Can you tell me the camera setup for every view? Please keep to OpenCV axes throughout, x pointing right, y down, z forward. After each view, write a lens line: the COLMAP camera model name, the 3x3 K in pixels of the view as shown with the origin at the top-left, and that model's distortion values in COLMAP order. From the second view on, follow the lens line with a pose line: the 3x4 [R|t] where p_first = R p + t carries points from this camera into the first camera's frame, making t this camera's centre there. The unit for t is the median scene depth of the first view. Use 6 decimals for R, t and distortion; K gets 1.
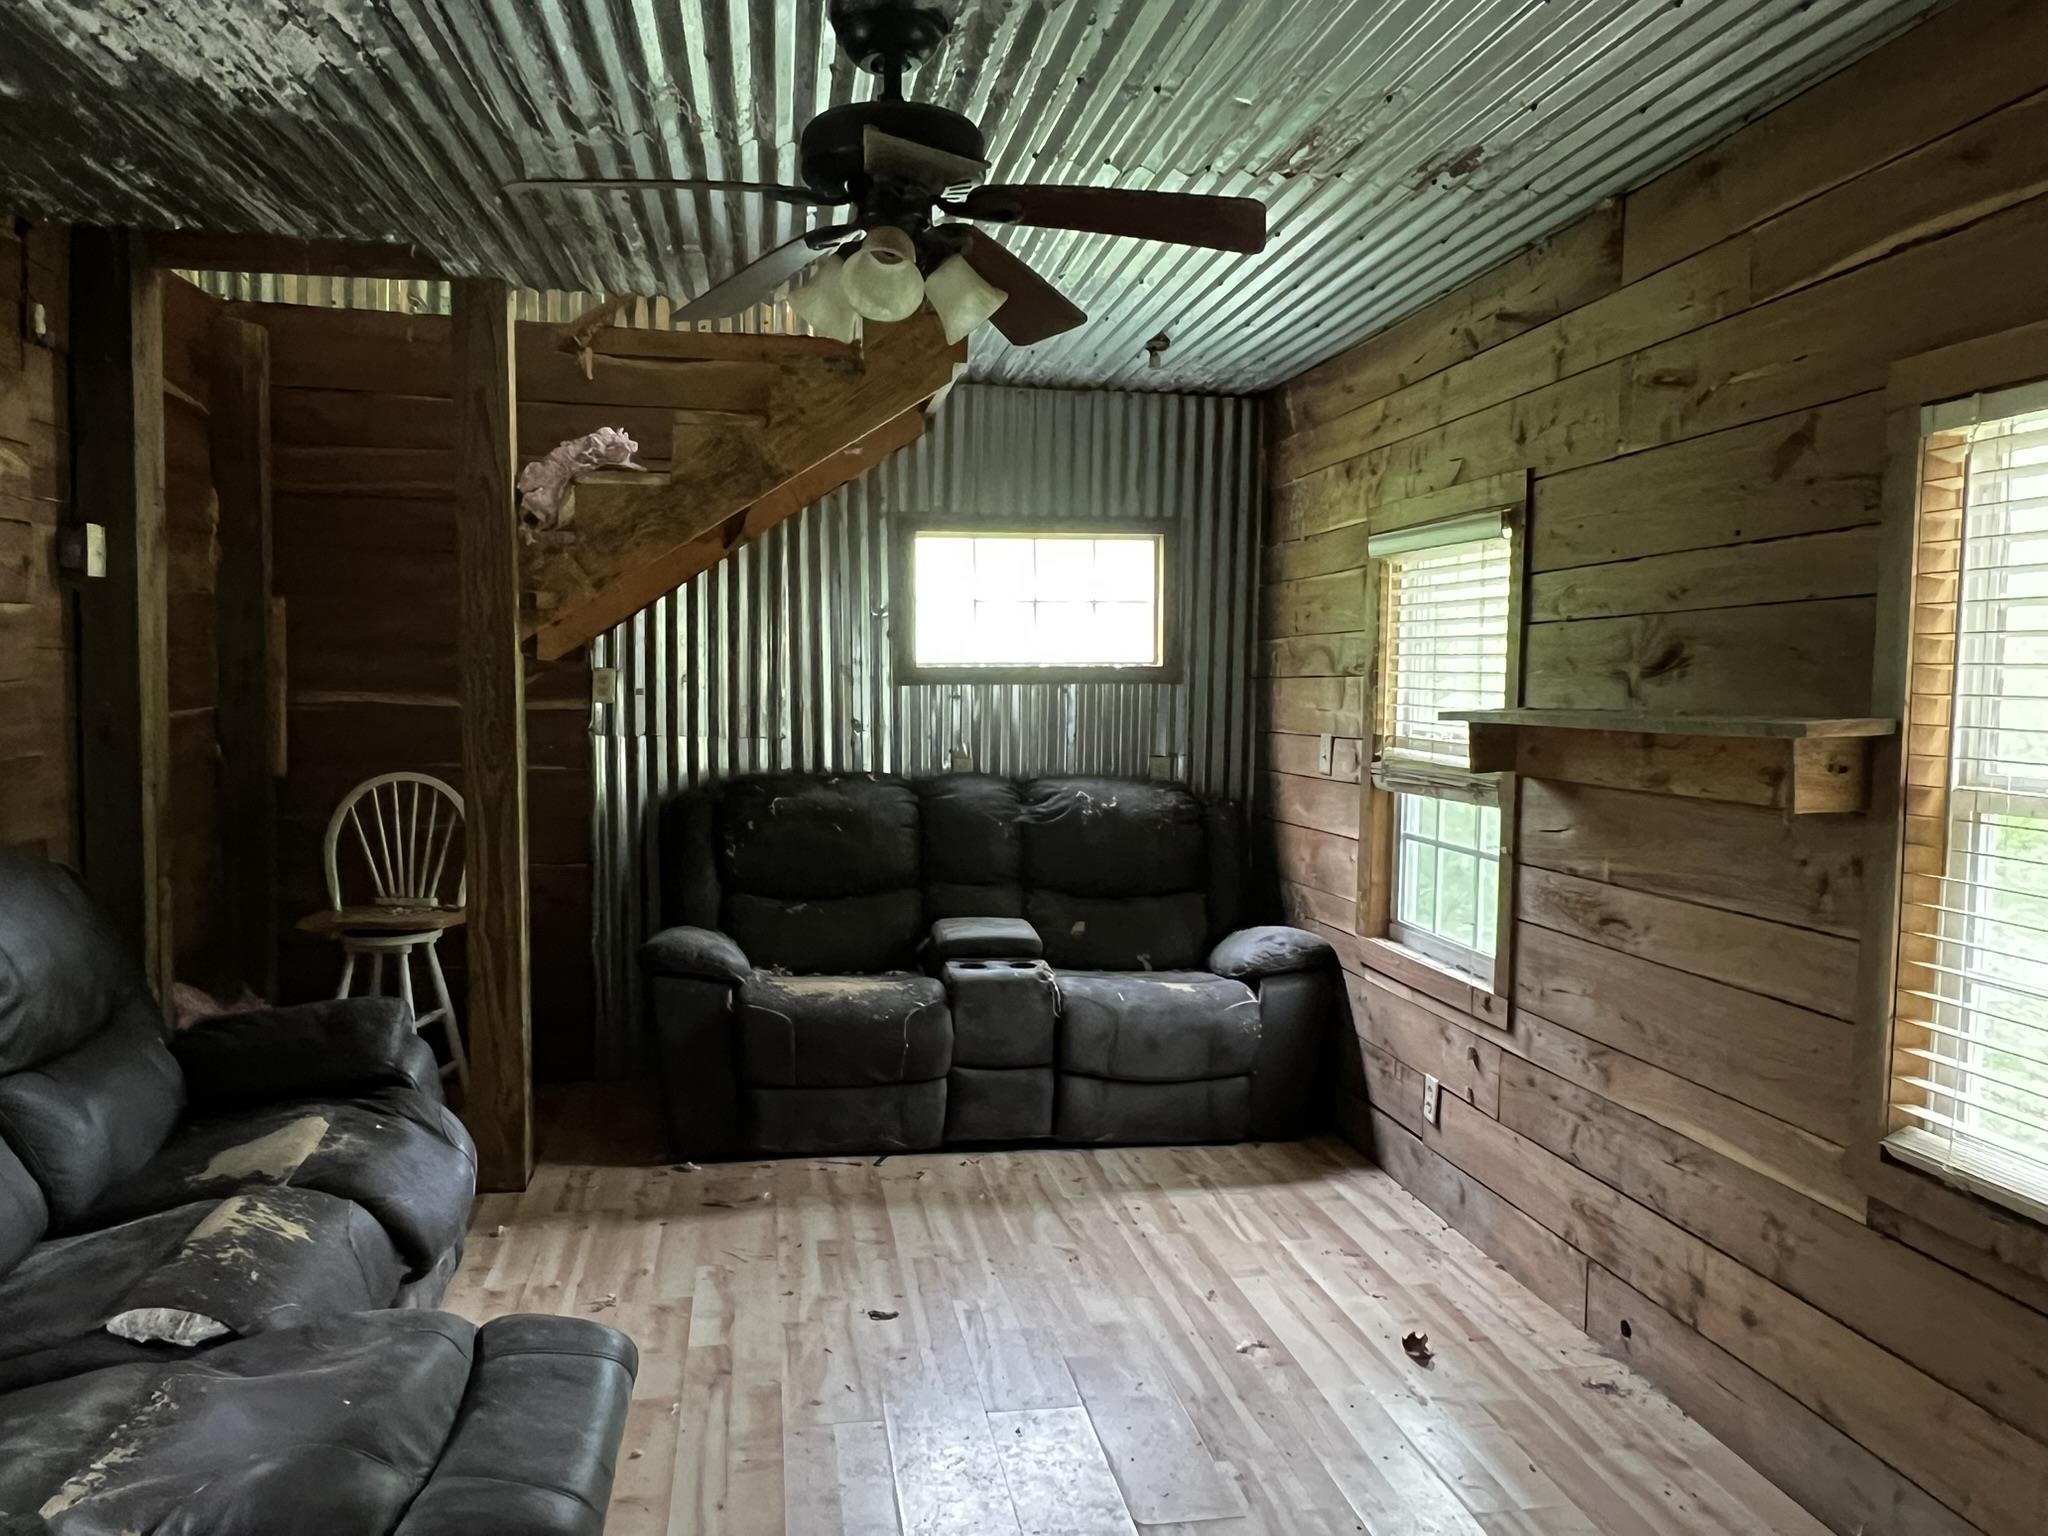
lens RADIAL K [[1470.4, 0, 1016.8], [0, 1470.4, 768.9], [0, 0, 1]] dist [-0.004299, -0.011661]
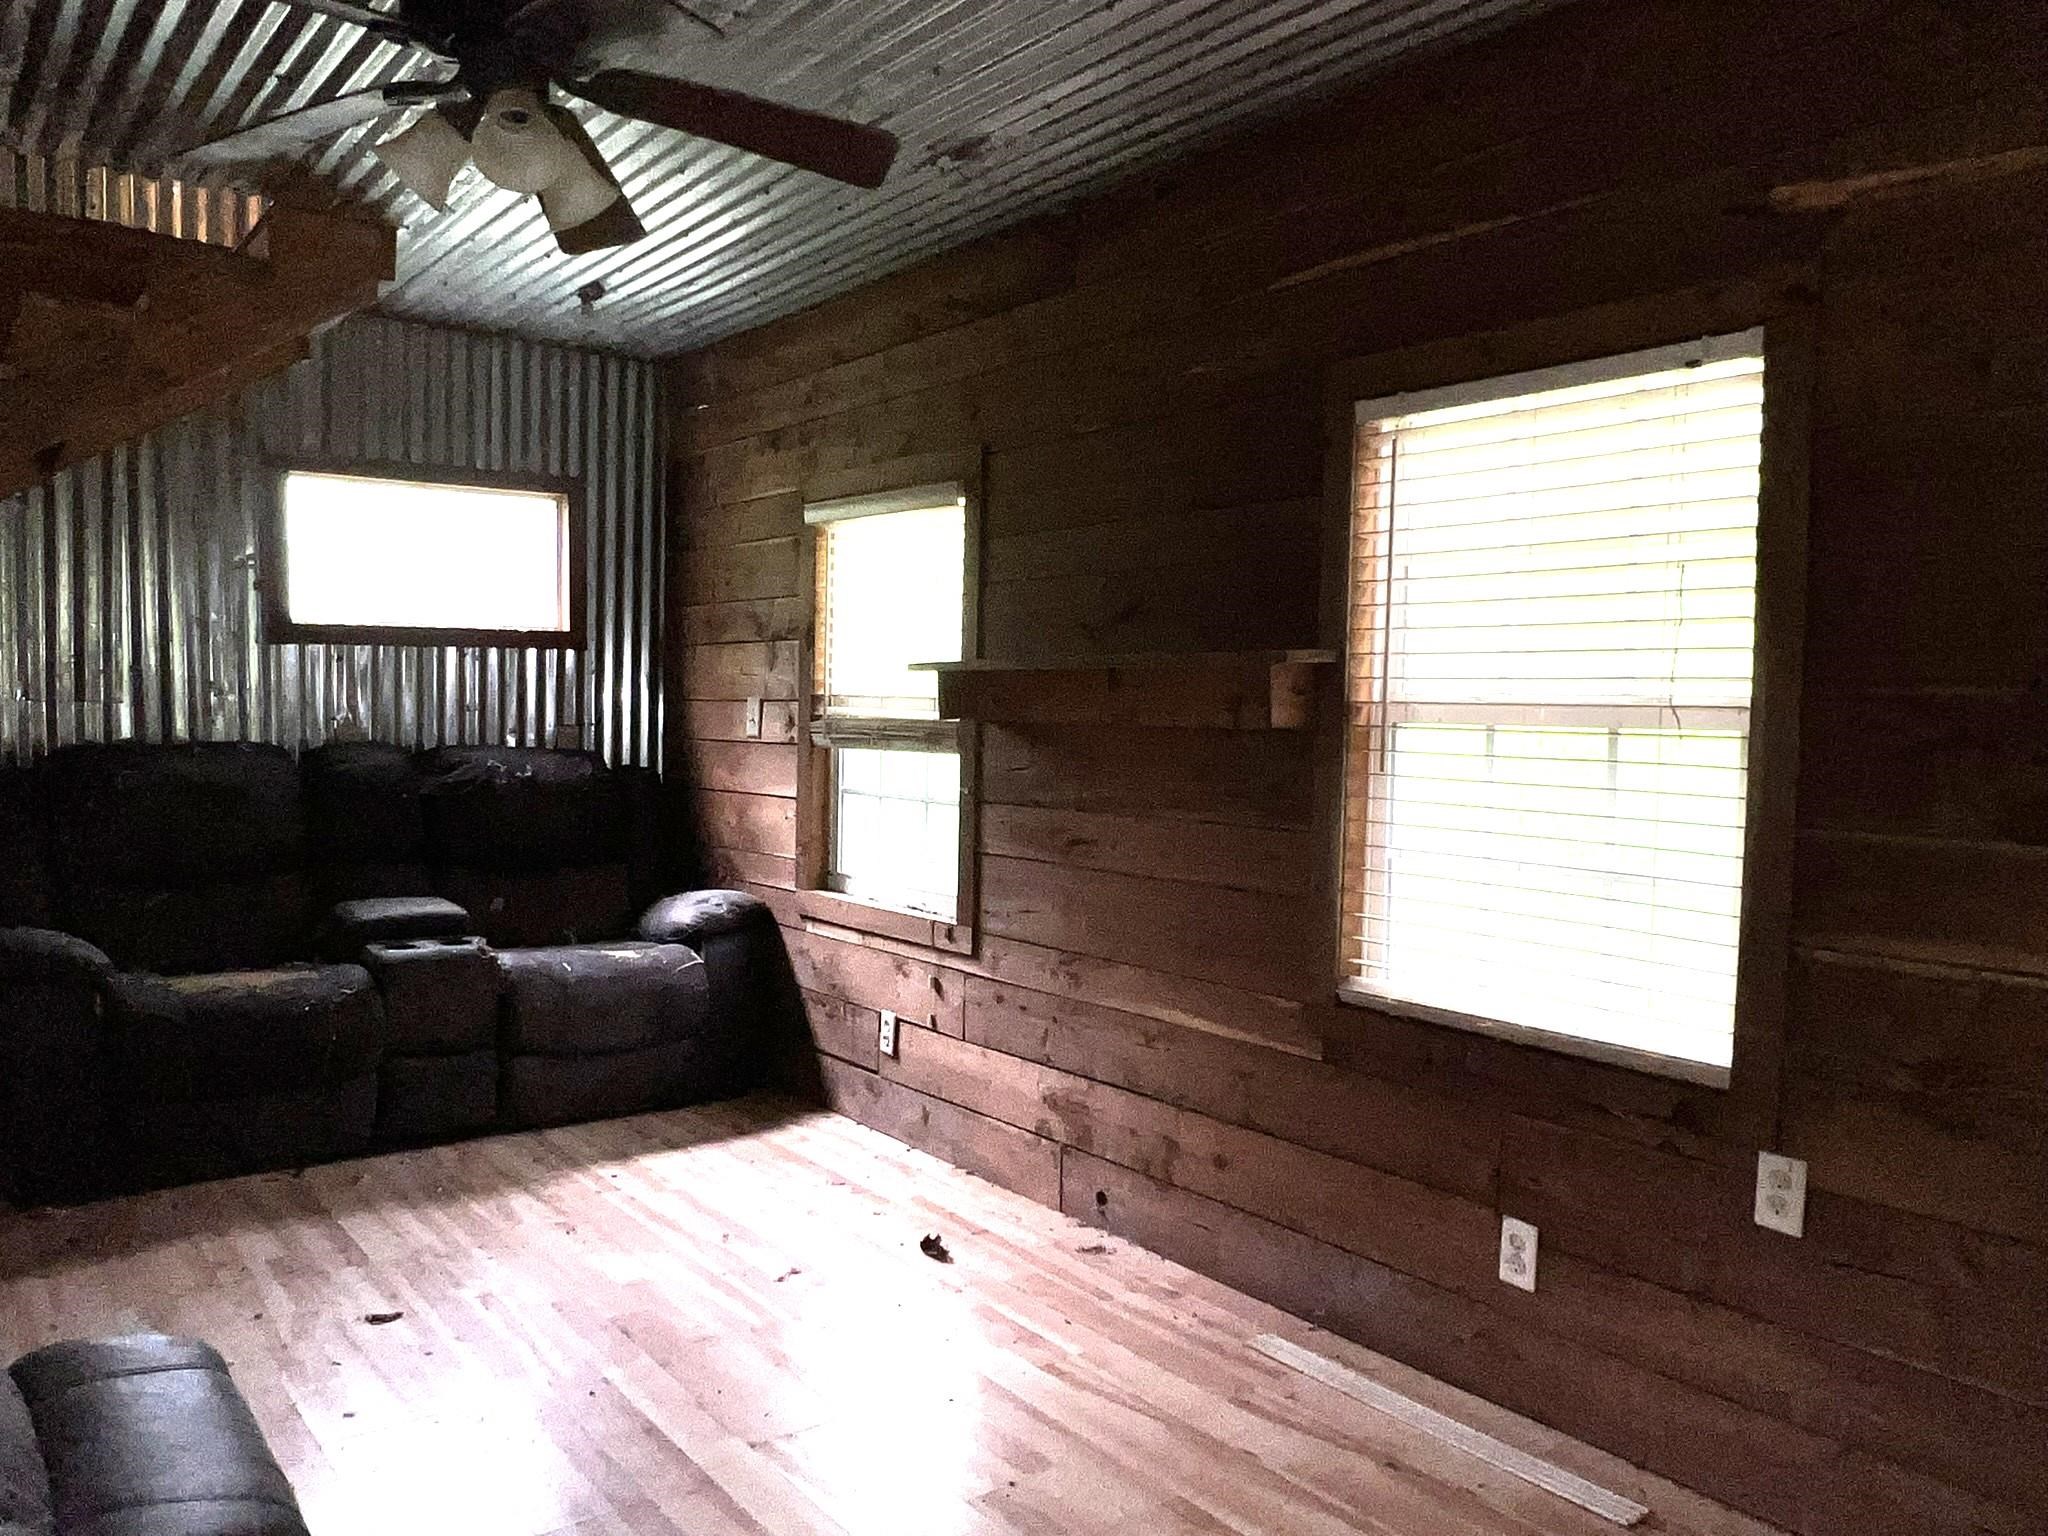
lens RADIAL K [[1470.4, 0, 1014.1], [0, 1470.4, 772.0], [0, 0, 1]] dist [-0.004299, -0.011661]
pose [[0.876171, -0.017925, 0.481667, -0.153603], [0.020861, 0.999782, -0.000741, 0.040242], [-0.481549, 0.010697, 0.876354, 0.022268]]
